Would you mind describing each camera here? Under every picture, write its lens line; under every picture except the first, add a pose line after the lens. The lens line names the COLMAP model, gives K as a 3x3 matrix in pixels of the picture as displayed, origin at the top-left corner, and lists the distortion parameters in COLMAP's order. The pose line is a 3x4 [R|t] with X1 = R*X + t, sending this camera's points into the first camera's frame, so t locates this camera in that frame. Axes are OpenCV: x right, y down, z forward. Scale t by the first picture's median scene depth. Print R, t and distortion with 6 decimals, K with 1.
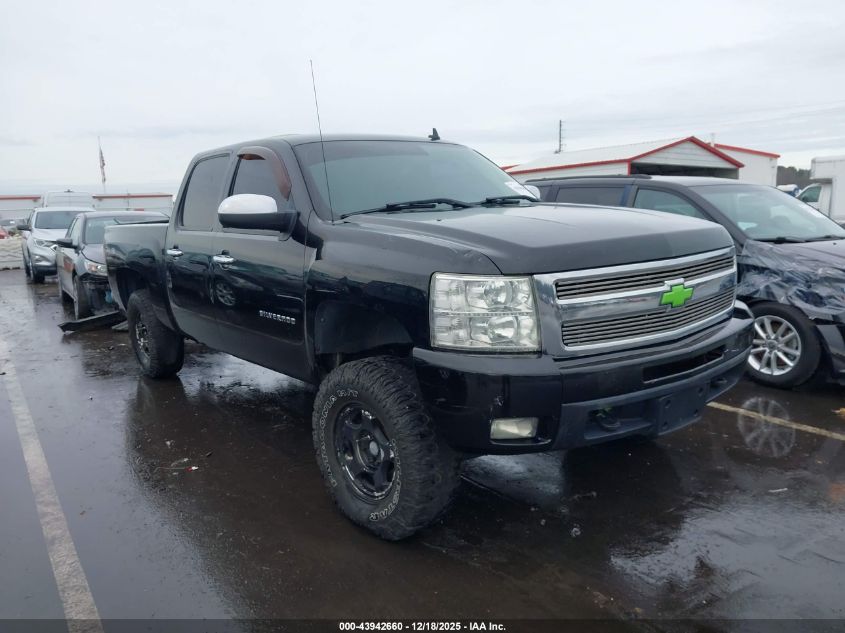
lens RADIAL K [[697.0, 0, 409.2], [0, 697.0, 332.9], [0, 0, 1]] dist [0.103155, -0.076365]
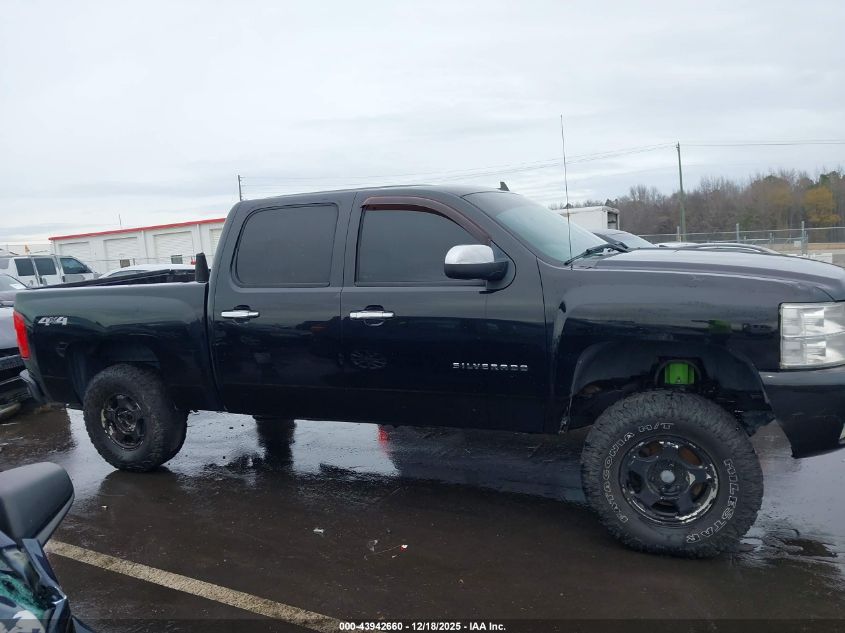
lens RADIAL K [[699.3, 0, 405.2], [0, 699.3, 316.5], [0, 0, 1]] dist [0.057234, -0.058471]
pose [[0.872035, -0.073144, 0.483948, -0.863599], [0.116119, 0.991458, -0.059387, -0.055450], [-0.475470, 0.107984, 0.873079, 0.220935]]
